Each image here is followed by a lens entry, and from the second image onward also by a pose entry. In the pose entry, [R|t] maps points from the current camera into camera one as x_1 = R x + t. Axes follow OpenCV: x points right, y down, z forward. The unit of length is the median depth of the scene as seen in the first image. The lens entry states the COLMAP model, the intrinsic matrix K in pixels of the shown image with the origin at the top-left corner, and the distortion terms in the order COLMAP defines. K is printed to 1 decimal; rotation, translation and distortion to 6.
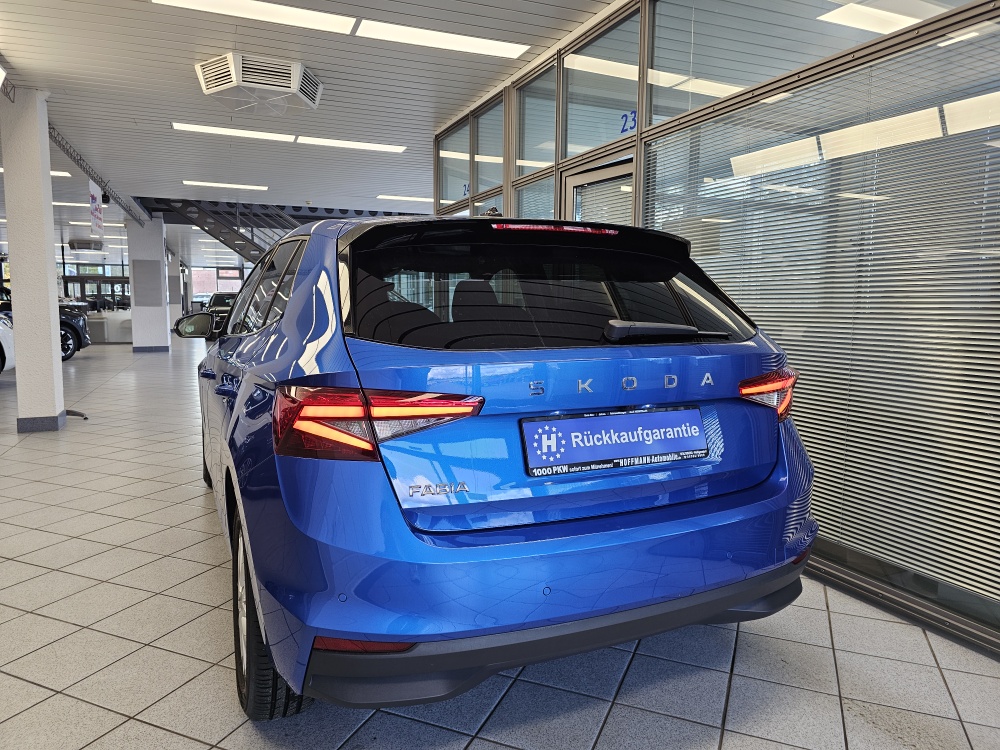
lens RADIAL K [[679.1, 0, 506.0], [0, 679.1, 371.3], [0, 0, 1]] dist [0.065201, -0.063627]
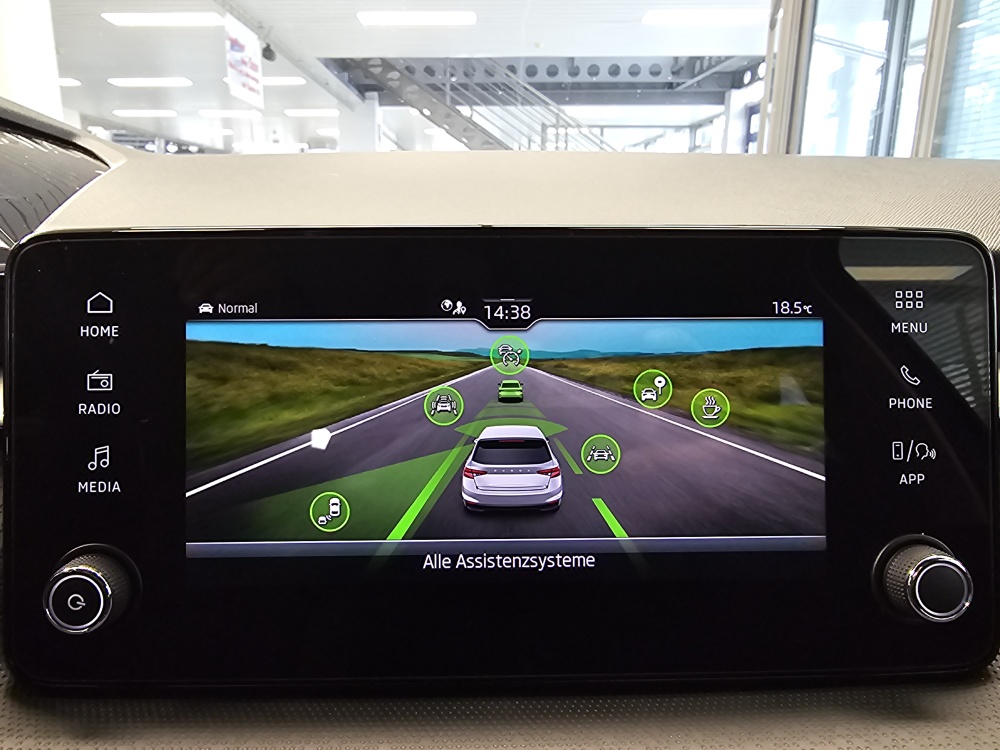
lens RADIAL K [[683.5, 0, 460.2], [0, 683.5, 379.1], [0, 0, 1]] dist [-0.002407, -0.005178]
pose [[0.910723, 0.097413, -0.401365, -0.049810], [-0.041682, 0.988504, 0.145334, -0.015378], [0.410908, -0.115629, 0.904314, 0.279883]]
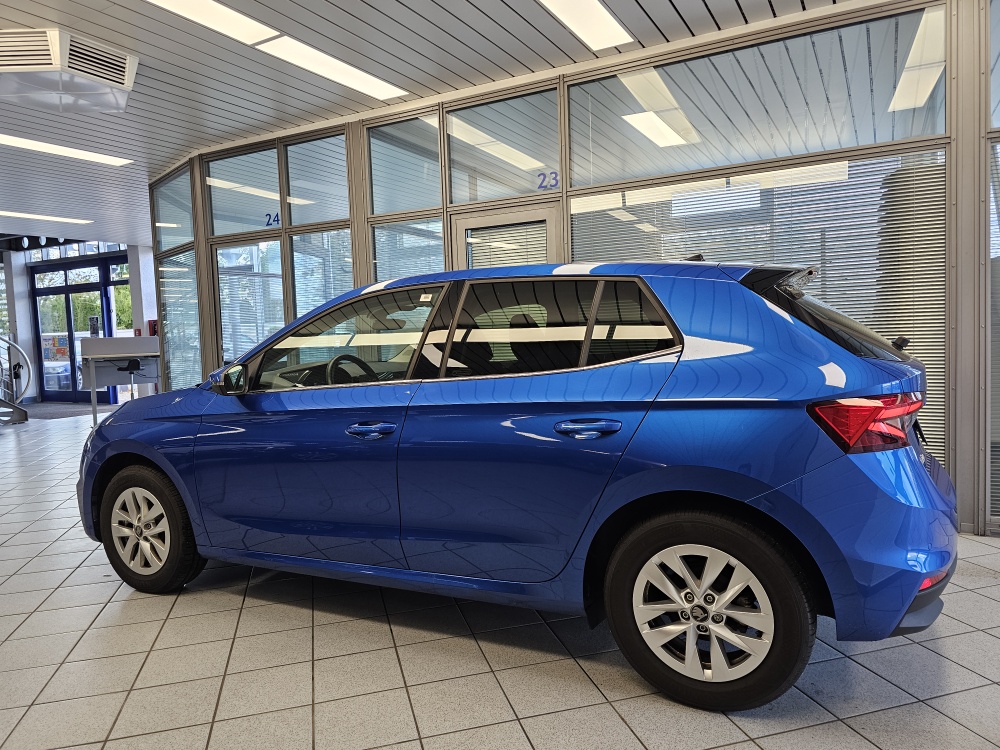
lens RADIAL K [[679.1, 0, 513.8], [0, 679.1, 361.9], [0, 0, 1]] dist [0.065201, -0.063627]
pose [[0.775820, -0.064657, 0.627633, -0.185239], [0.102825, 0.994394, -0.024663, -0.009093], [-0.622519, 0.083670, 0.778119, 0.044636]]
